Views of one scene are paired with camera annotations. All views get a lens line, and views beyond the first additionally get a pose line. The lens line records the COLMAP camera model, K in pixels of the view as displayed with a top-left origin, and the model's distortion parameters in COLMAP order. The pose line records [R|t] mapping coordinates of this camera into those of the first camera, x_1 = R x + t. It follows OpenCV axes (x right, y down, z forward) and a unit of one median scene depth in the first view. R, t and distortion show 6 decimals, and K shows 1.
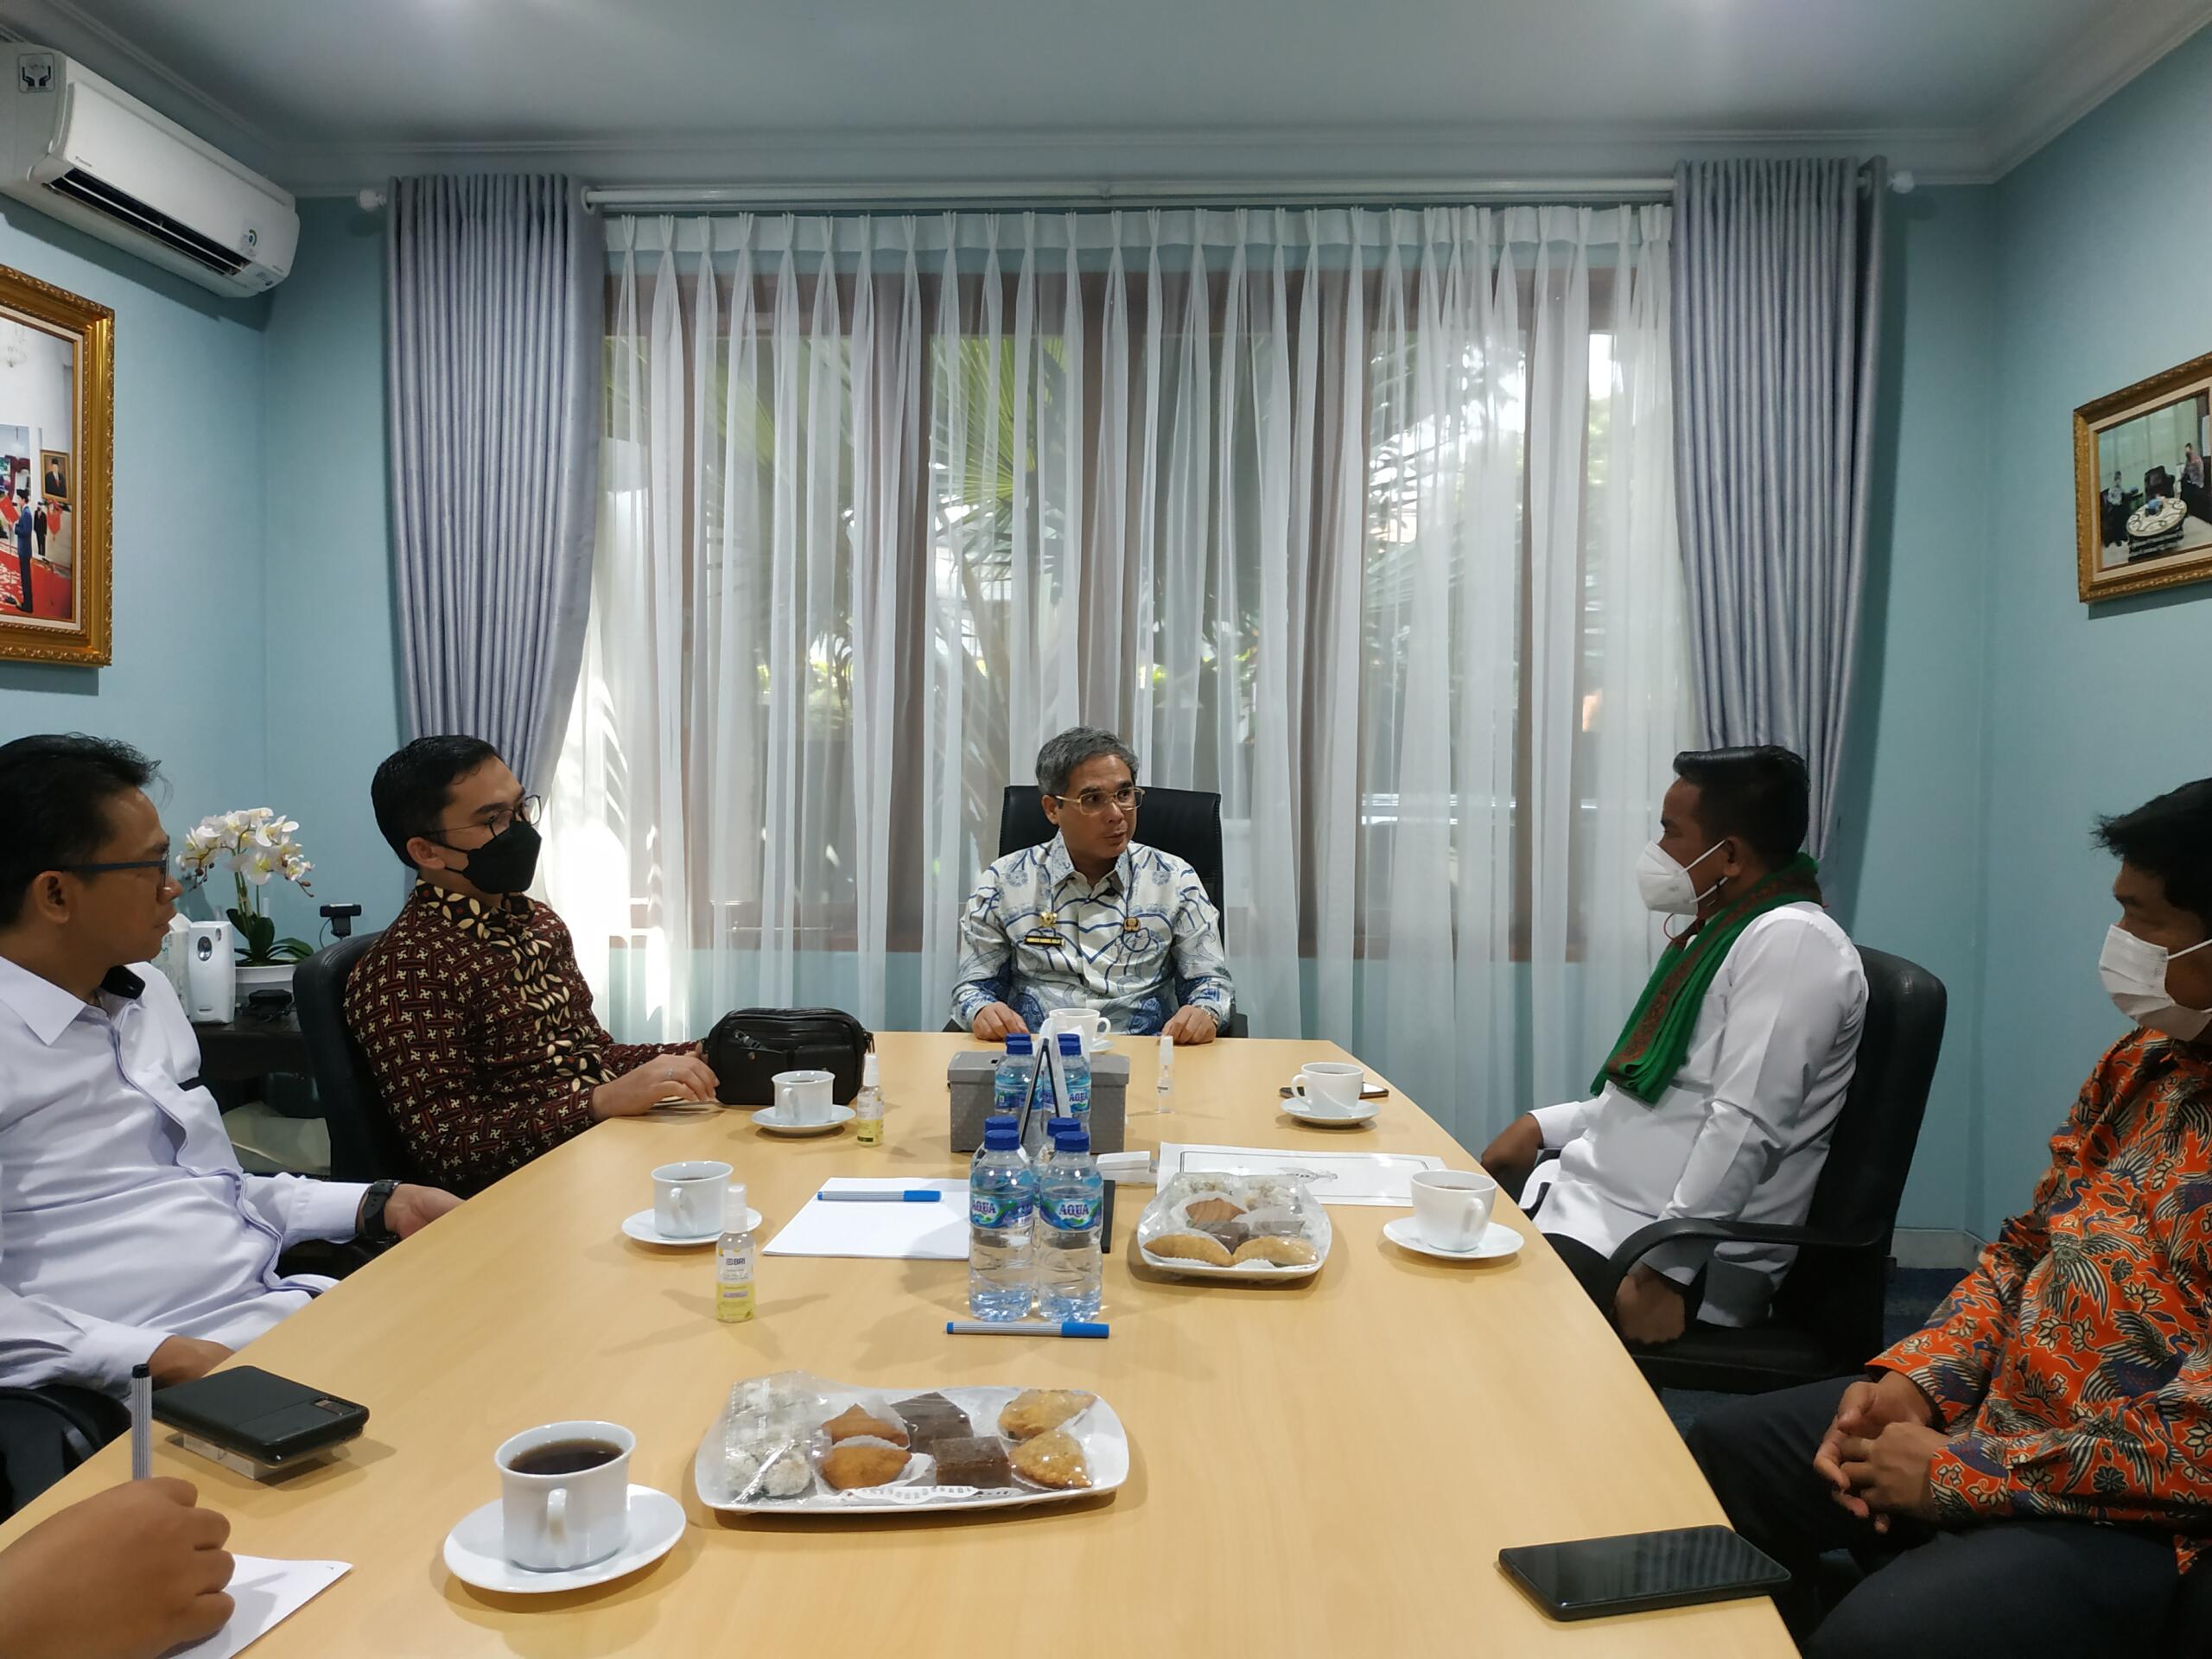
lens RADIAL K [[1611.3, 0, 1097.7], [0, 1611.3, 825.9], [0, 0, 1]] dist [0.010045, -0.016812]
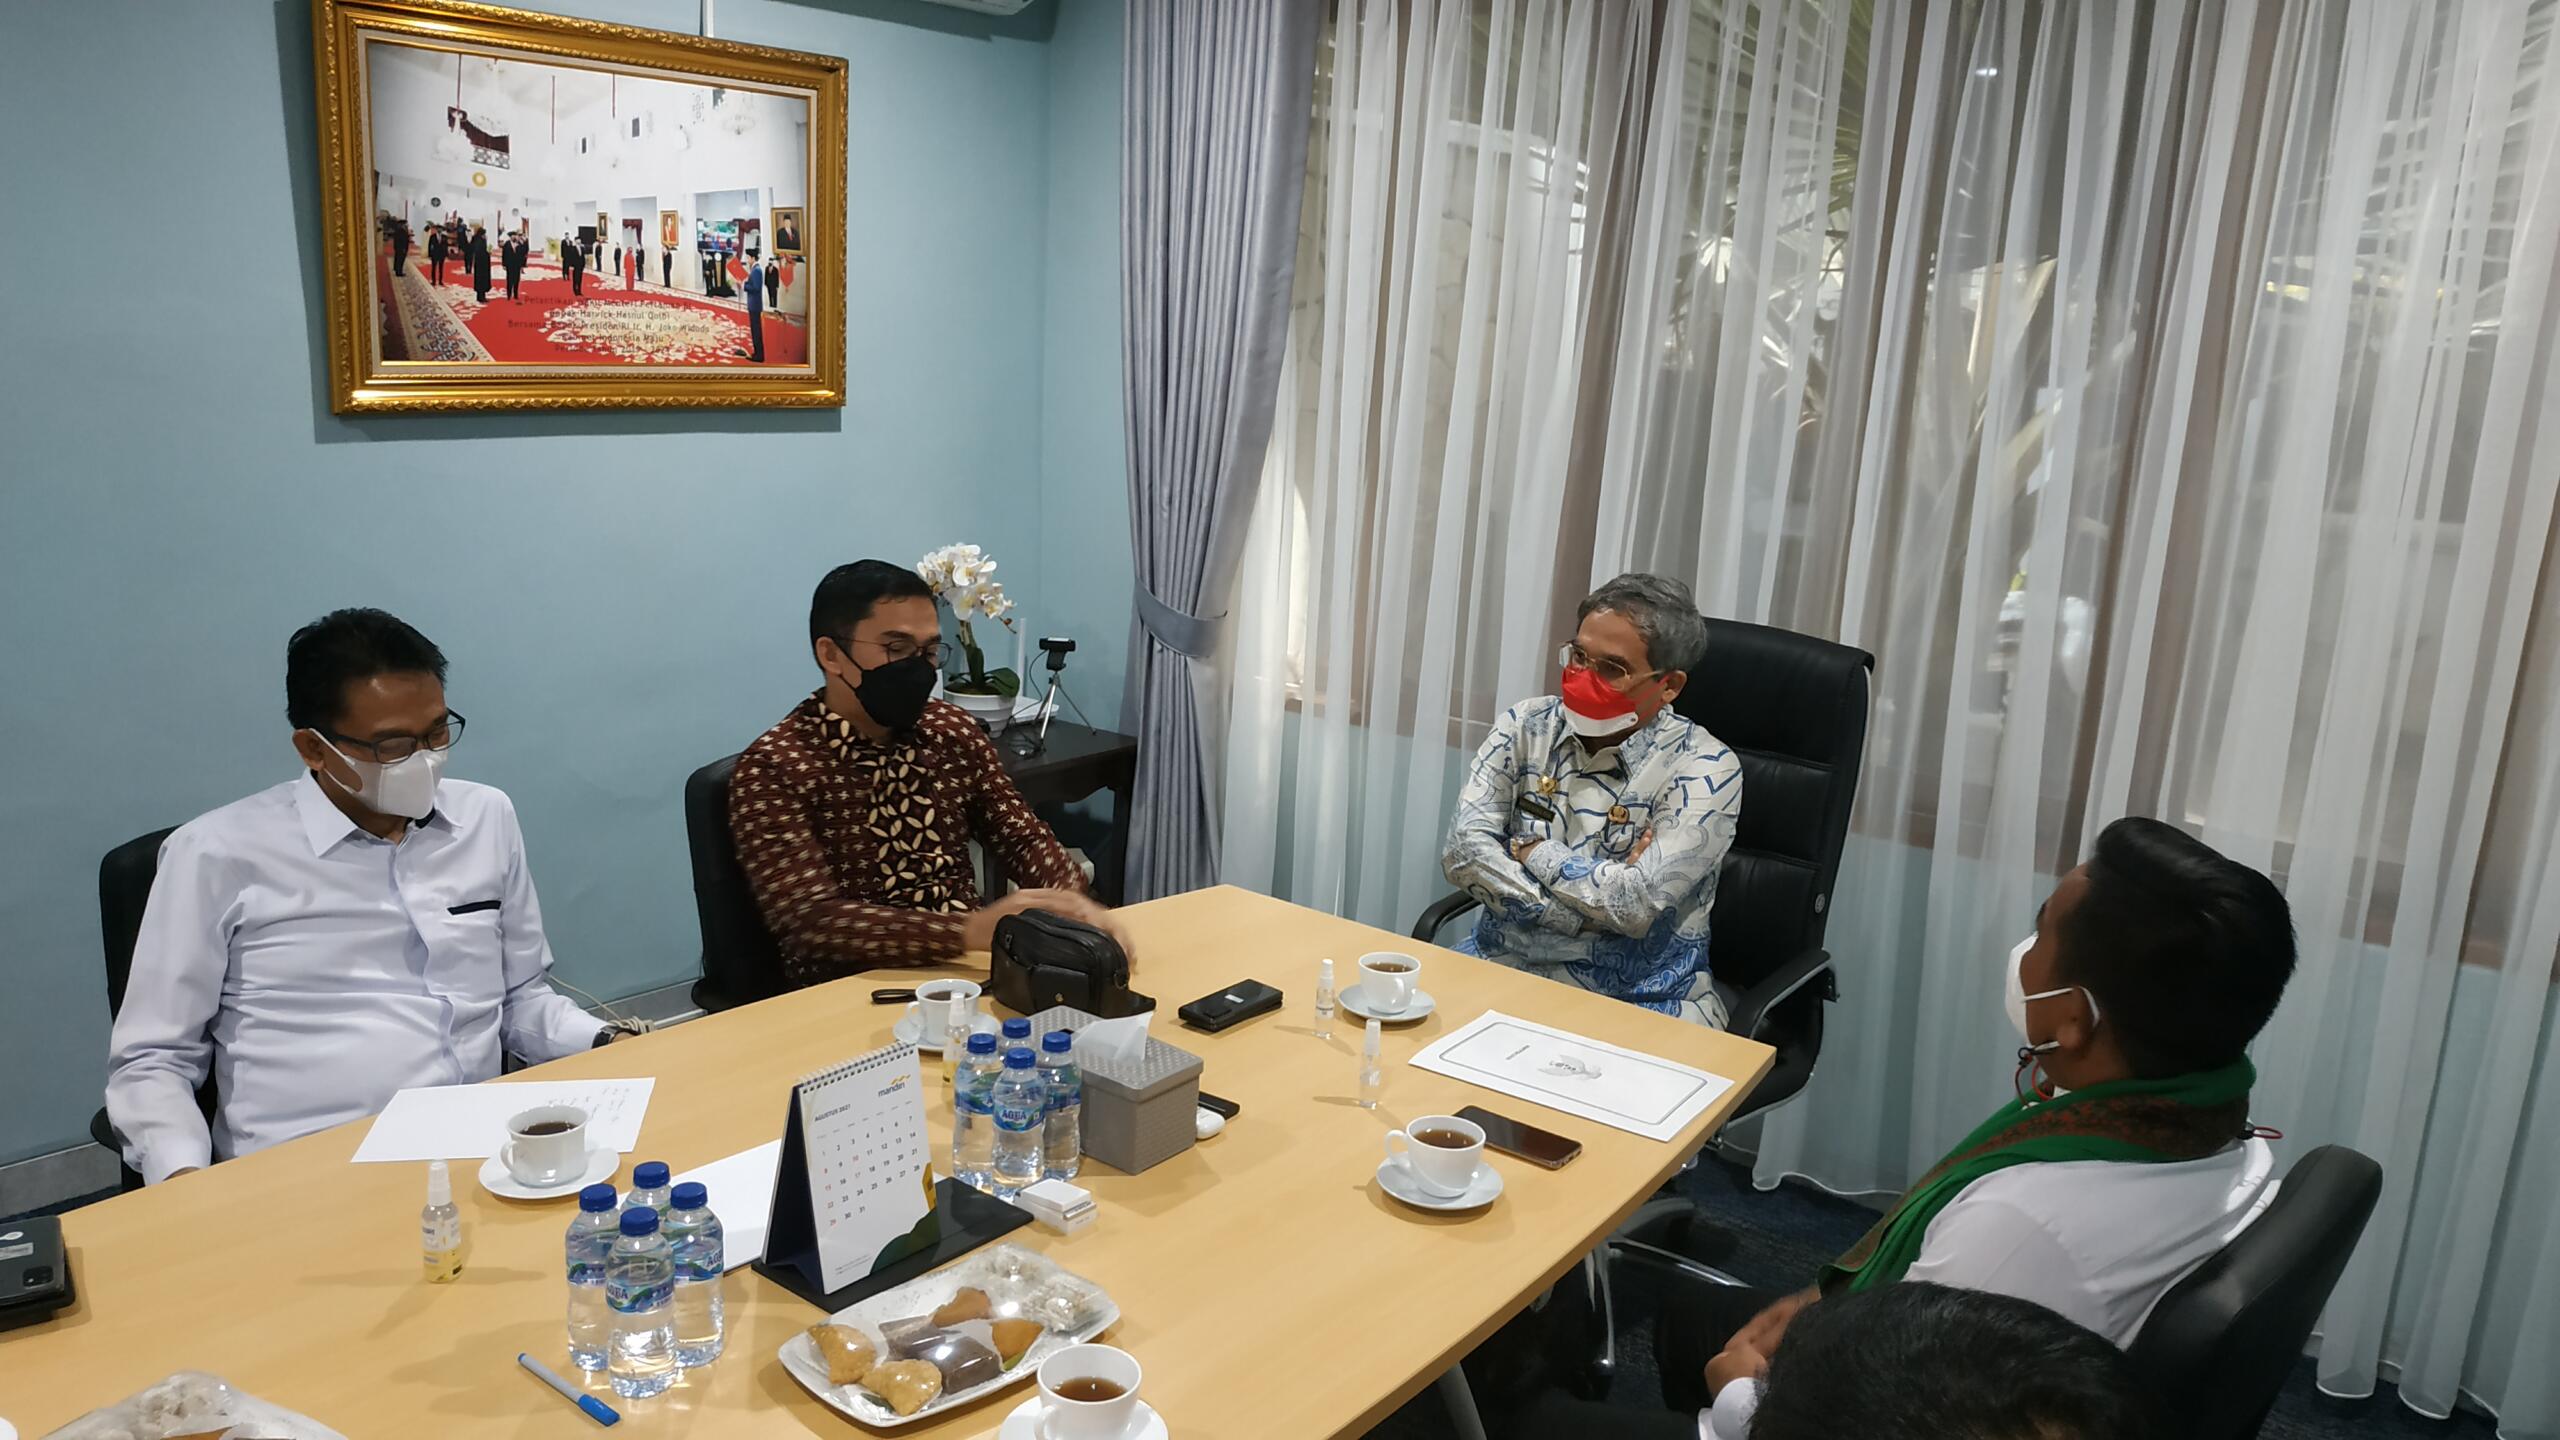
lens RADIAL K [[1814.7, 0, 1282.7], [0, 1814.7, 738.3], [0, 0, 1]] dist [0.021658, -0.008027]
pose [[0.814755, 0.155401, -0.558592, 0.352806], [-0.066723, 0.982142, 0.175912, -0.119198], [0.575954, -0.106054, 0.810574, 0.166773]]
